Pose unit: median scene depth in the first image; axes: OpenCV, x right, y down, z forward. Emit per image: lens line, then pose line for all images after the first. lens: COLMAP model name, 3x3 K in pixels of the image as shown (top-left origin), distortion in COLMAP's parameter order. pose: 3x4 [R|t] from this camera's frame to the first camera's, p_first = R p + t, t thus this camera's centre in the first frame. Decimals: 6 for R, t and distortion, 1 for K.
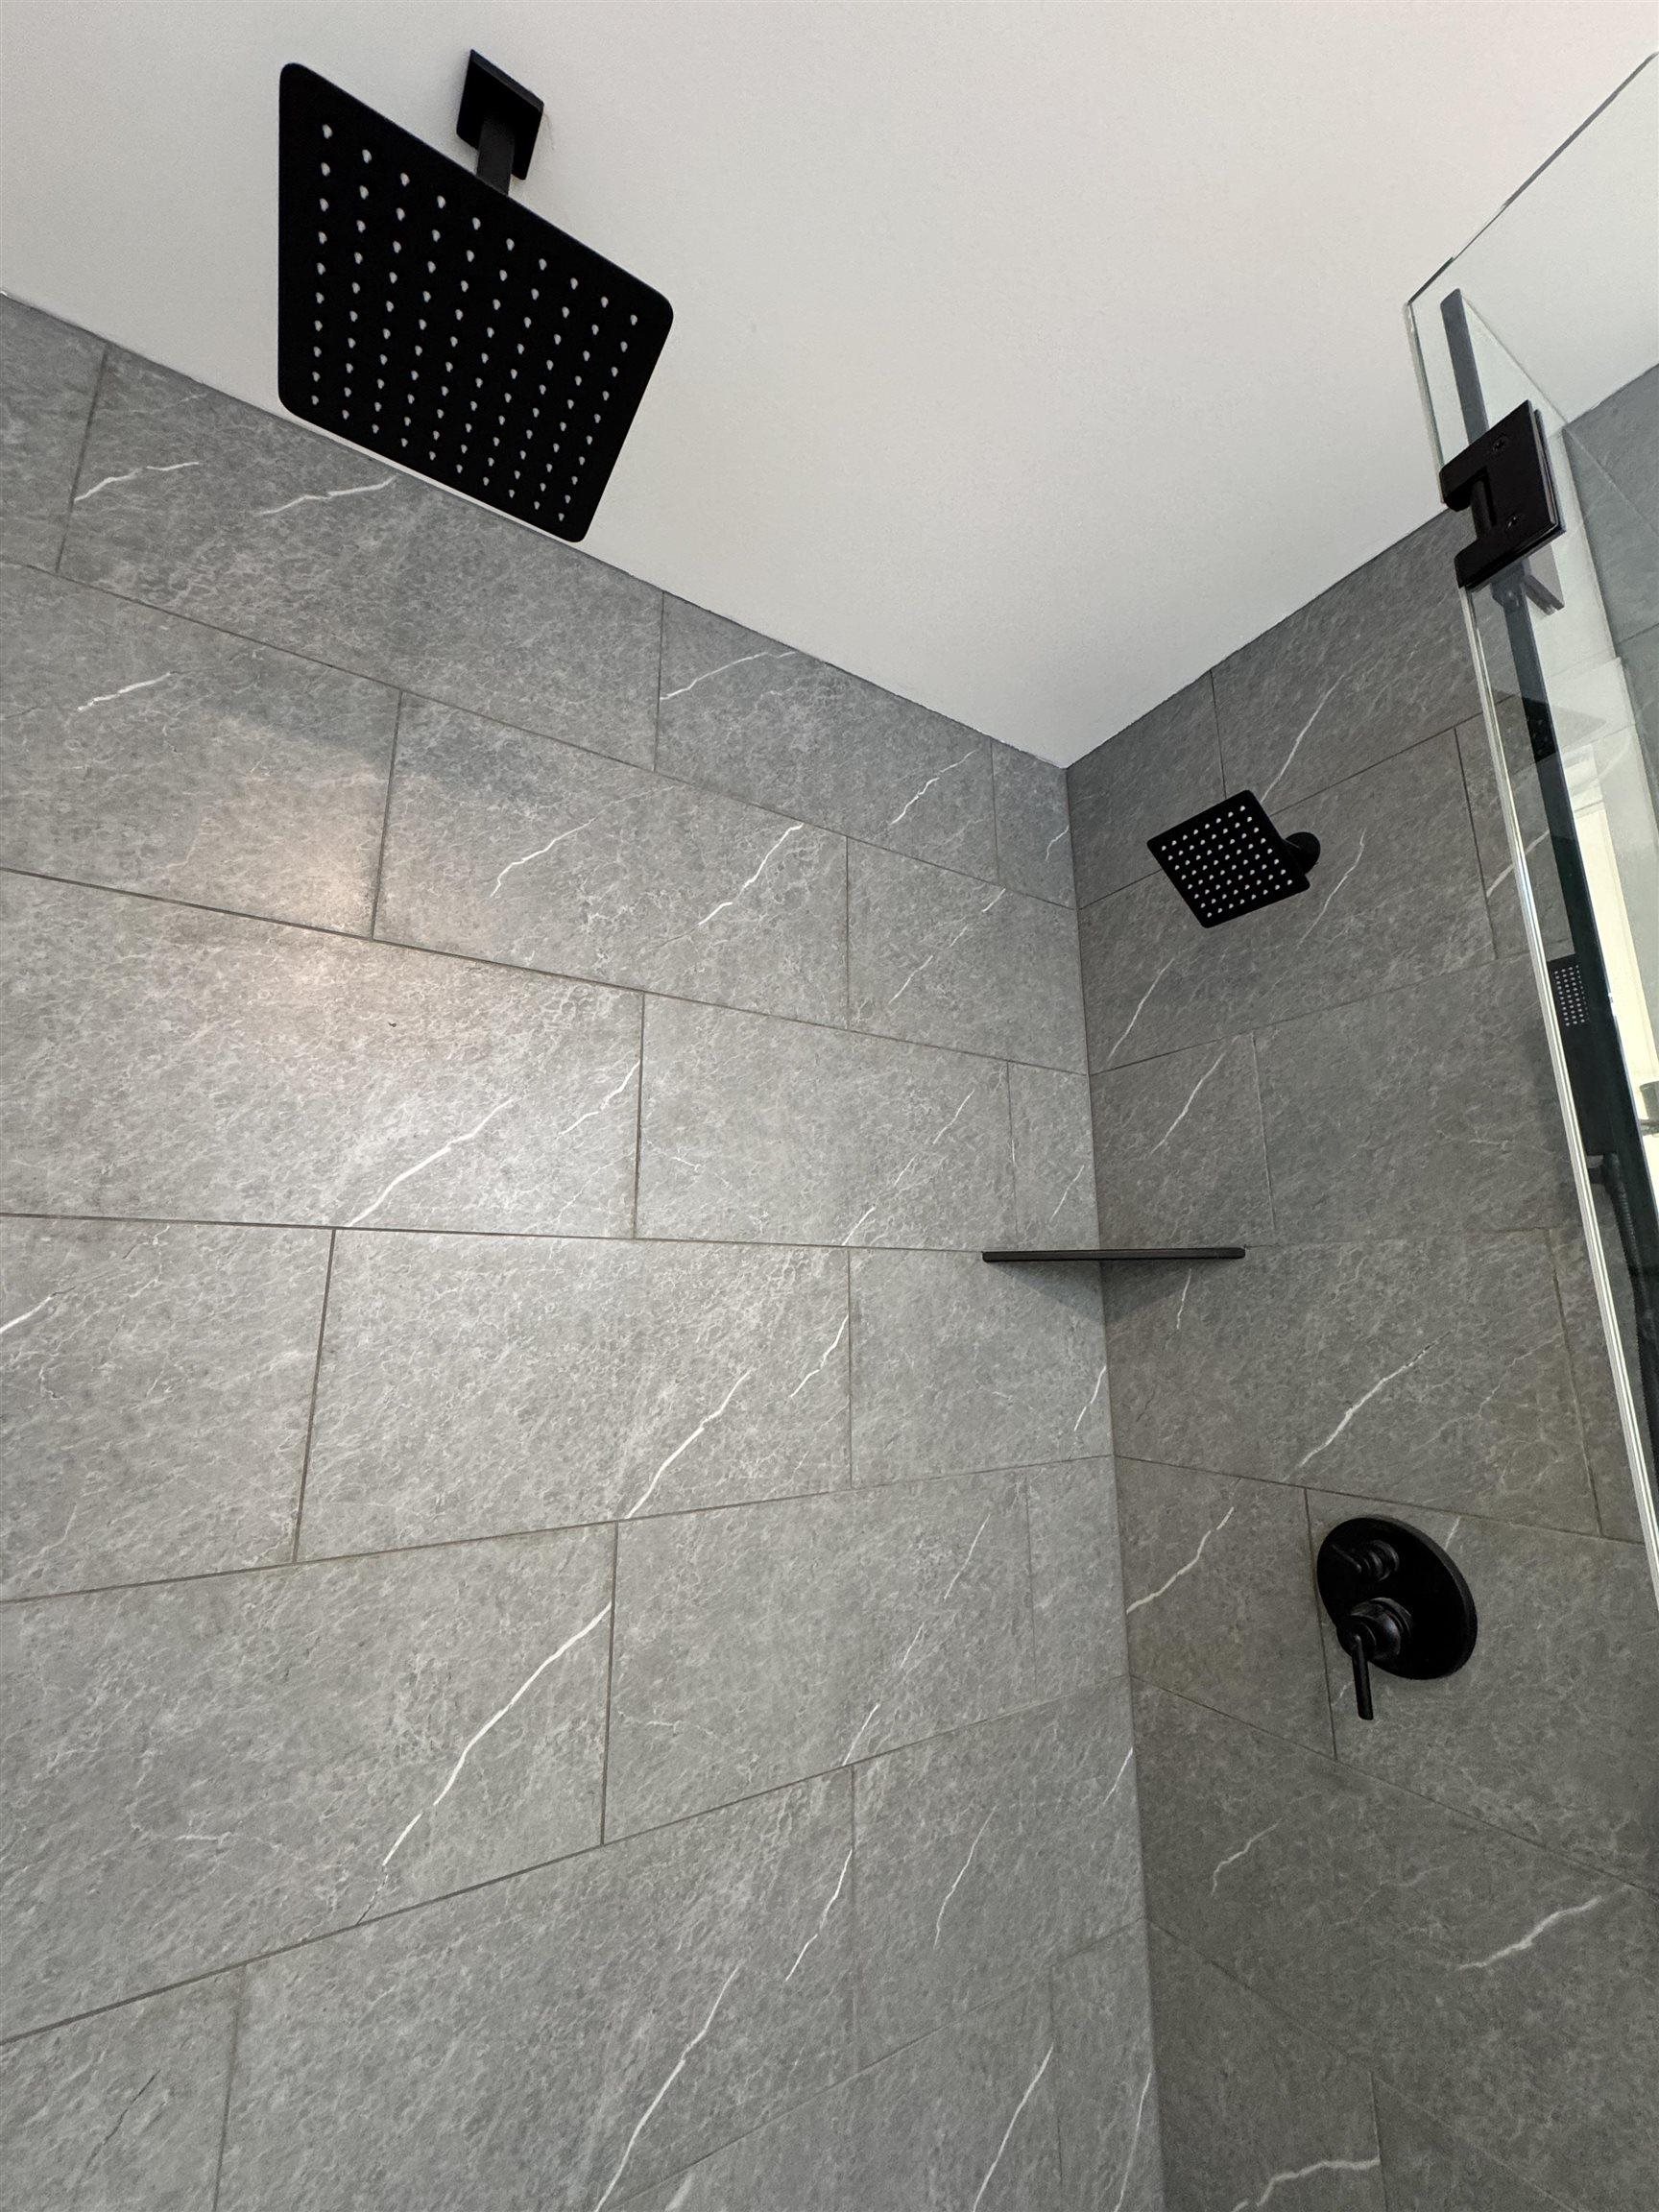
lens RADIAL K [[889.0, 0, 824.3], [0, 889.0, 1095.7], [0, 0, 1]] dist [-0.001773, 0.000533]
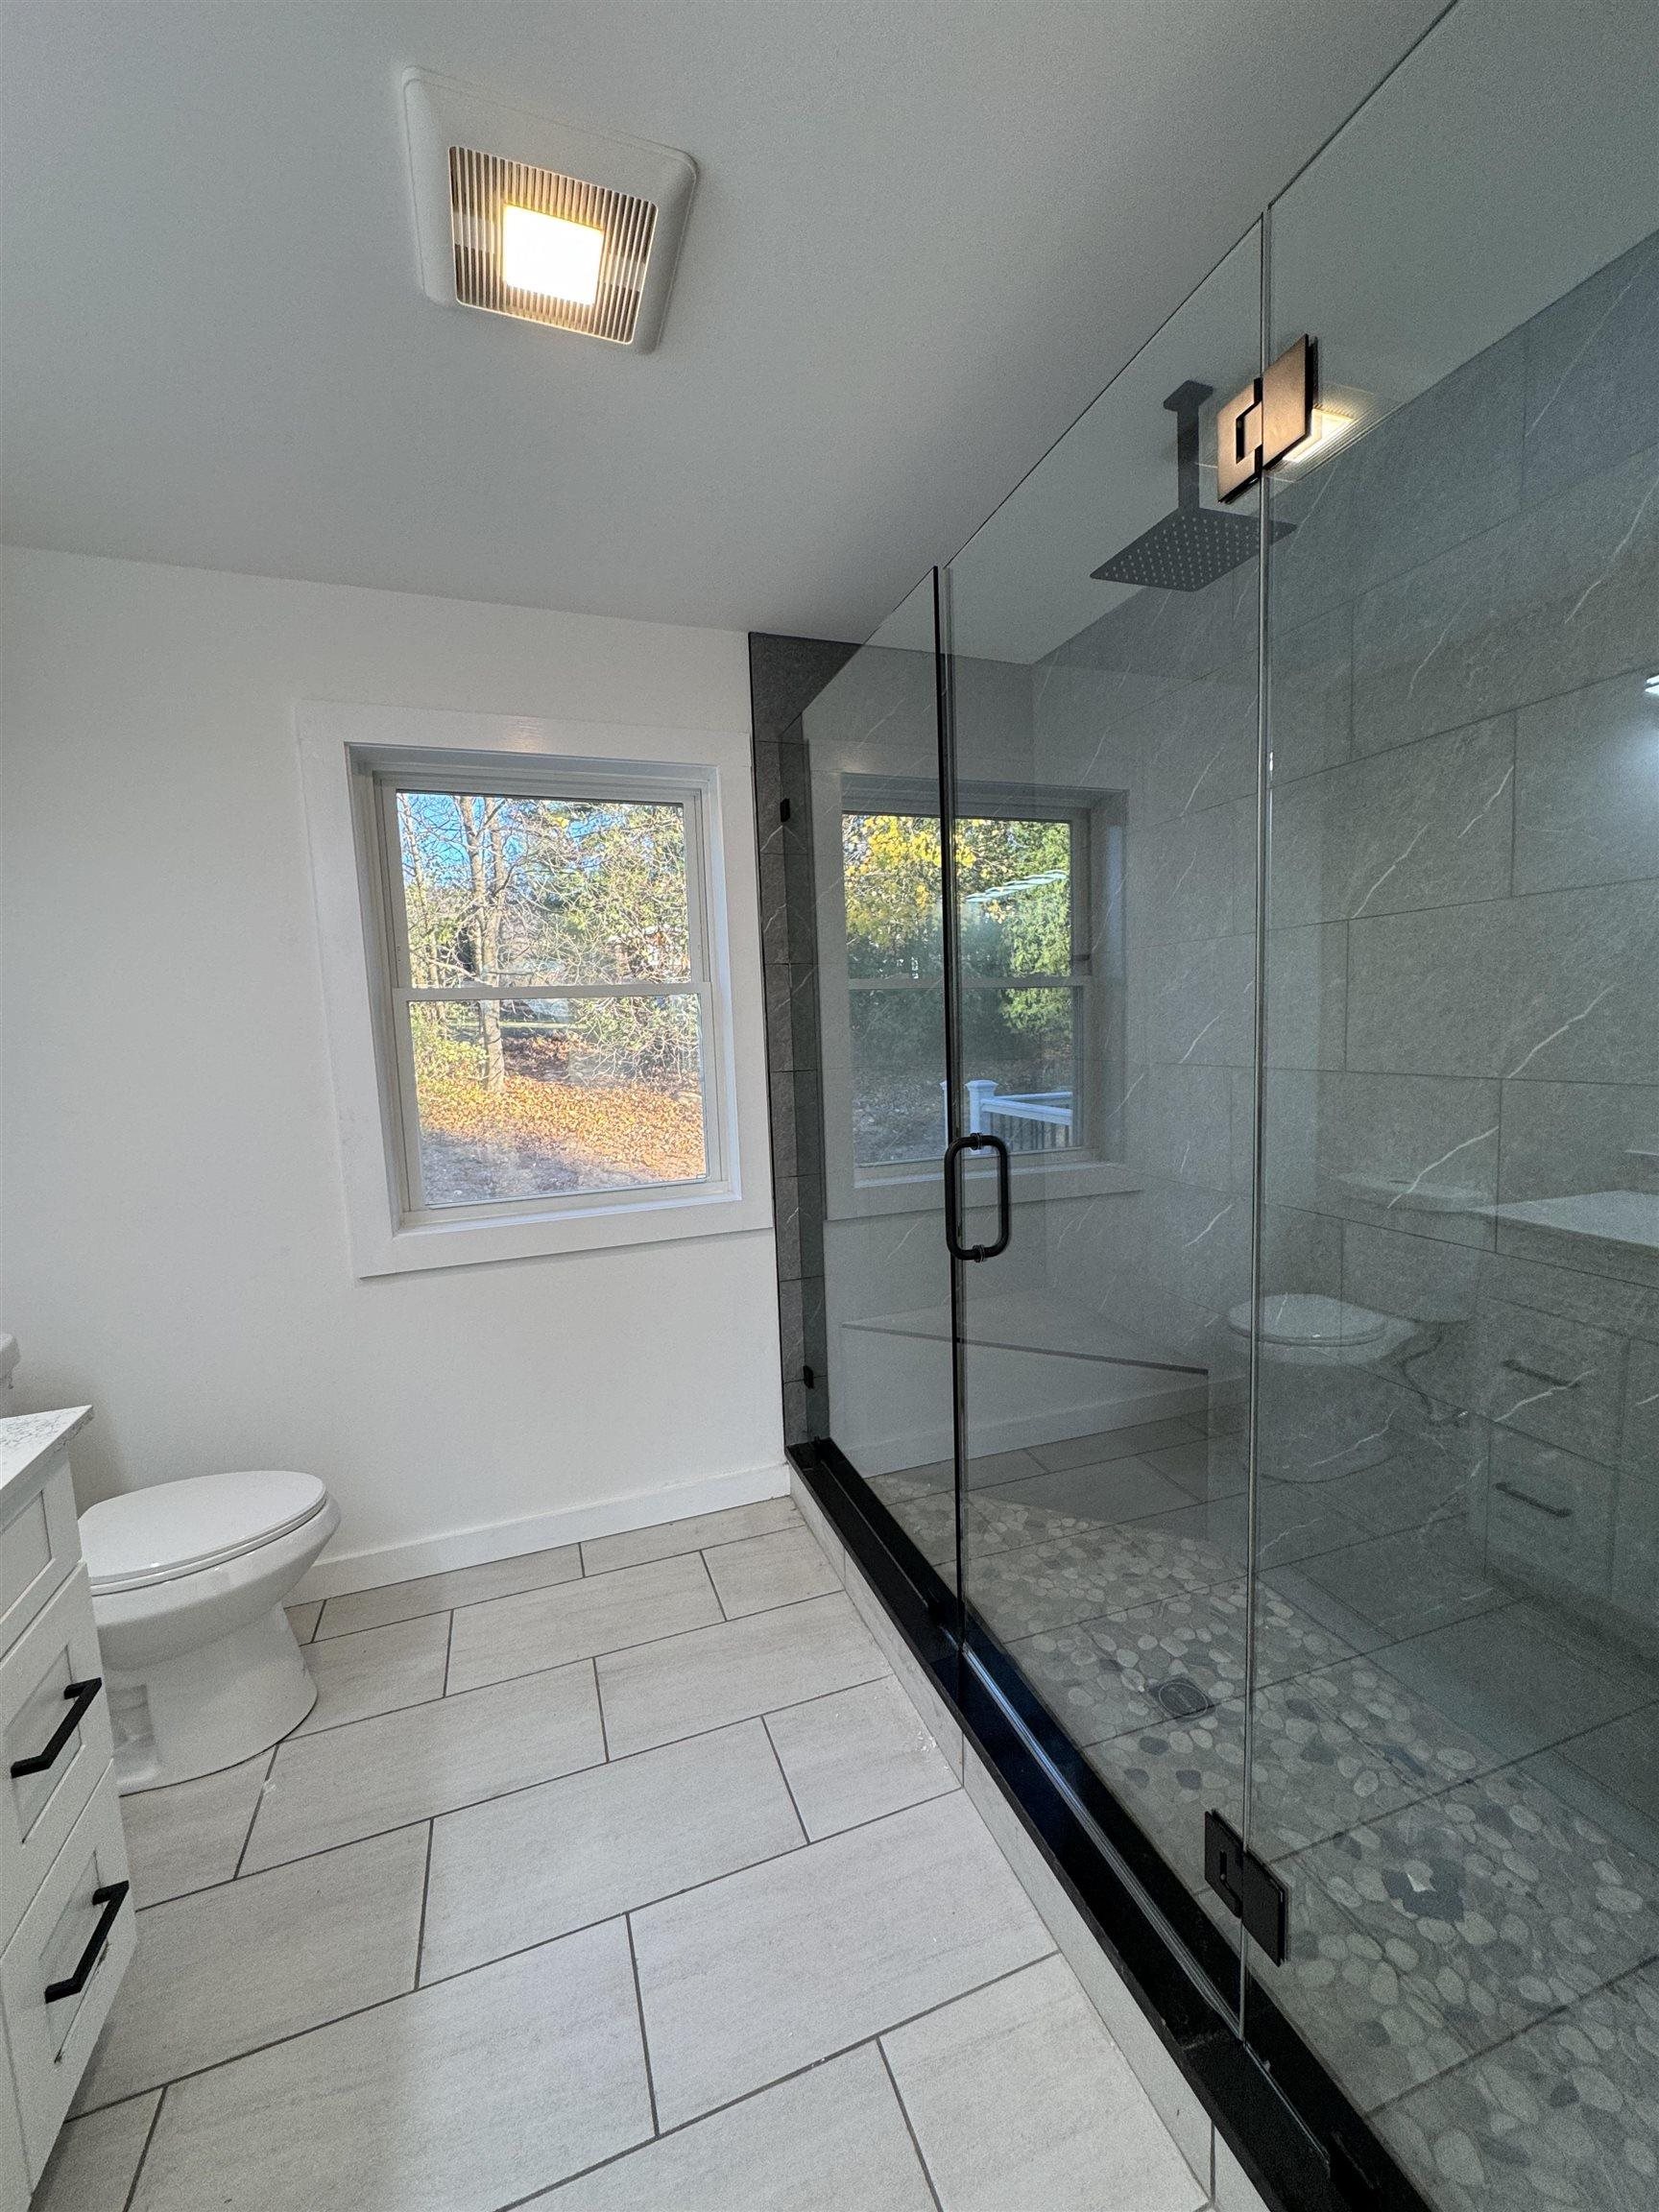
lens RADIAL K [[889.0, 0, 831.2], [0, 889.0, 1105.5], [0, 0, 1]] dist [-0.001773, 0.000533]
pose [[-0.218555, 0.100911, -0.970593, 1.478519], [0.258160, 0.965179, 0.042217, 0.145145], [0.941056, -0.241342, -0.236996, 0.234832]]
